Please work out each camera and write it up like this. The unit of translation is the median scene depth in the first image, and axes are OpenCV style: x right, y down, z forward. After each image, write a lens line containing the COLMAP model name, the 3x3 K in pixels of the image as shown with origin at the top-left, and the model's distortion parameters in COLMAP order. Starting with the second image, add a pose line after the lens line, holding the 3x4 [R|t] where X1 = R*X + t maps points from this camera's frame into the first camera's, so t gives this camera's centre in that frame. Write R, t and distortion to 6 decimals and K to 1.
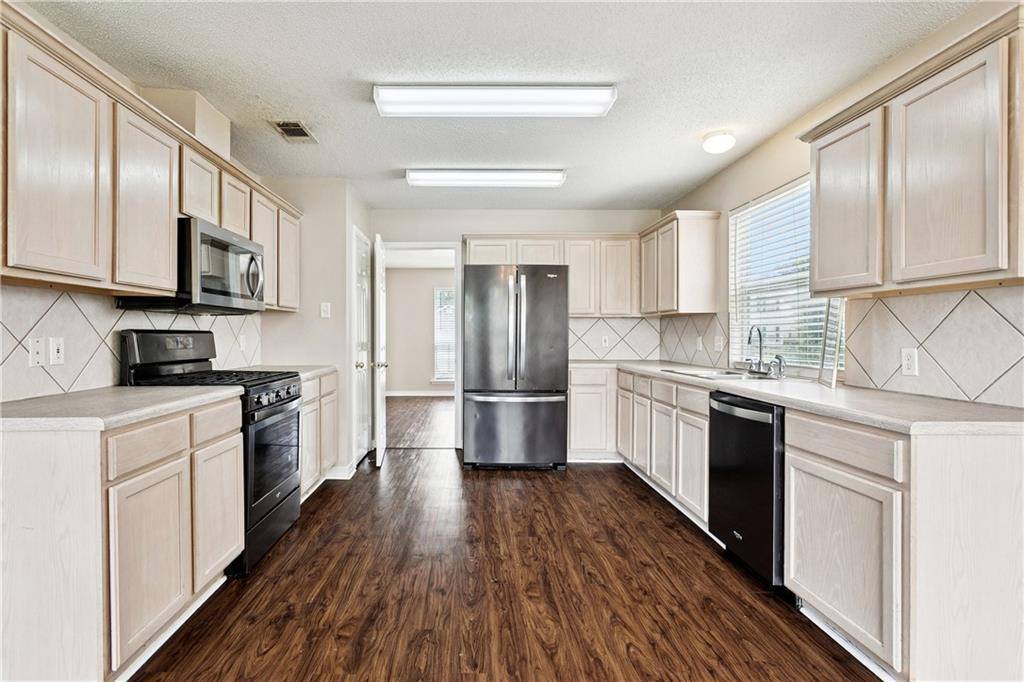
lens RADIAL K [[487.8, 0, 464.4], [0, 487.8, 335.2], [0, 0, 1]] dist [0.004129, -0.000052]
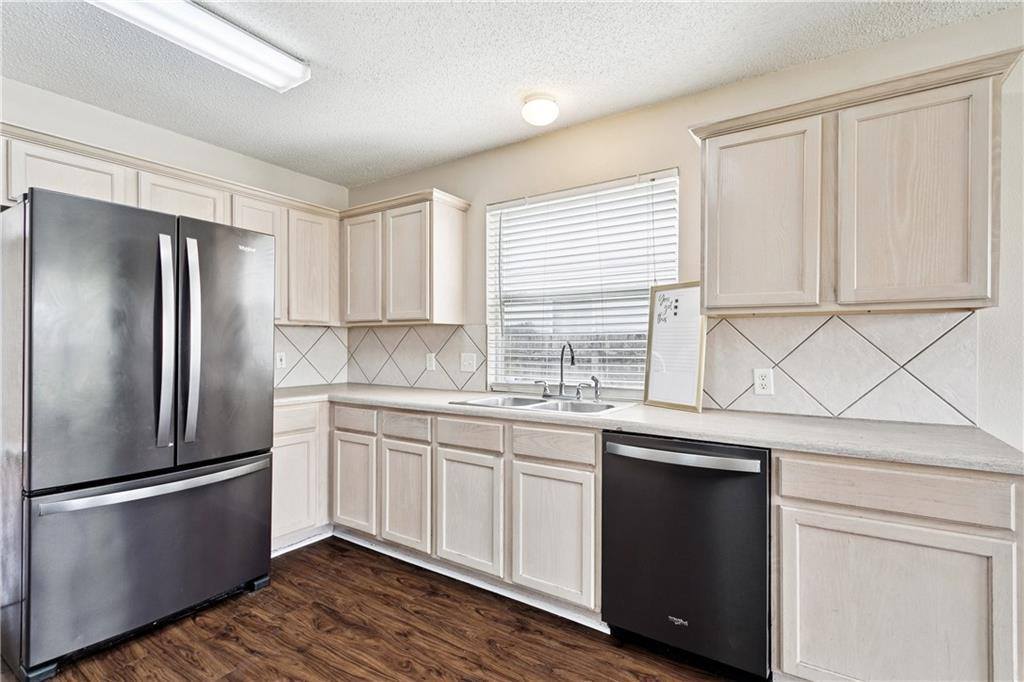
lens RADIAL K [[487.8, 0, 514.3], [0, 487.8, 346.5], [0, 0, 1]] dist [0.004129, -0.000052]
pose [[0.556462, -0.005754, 0.830853, -0.154310], [0.000893, 0.999980, 0.006328, -0.017282], [-0.830873, -0.002780, 0.556456, 0.571054]]
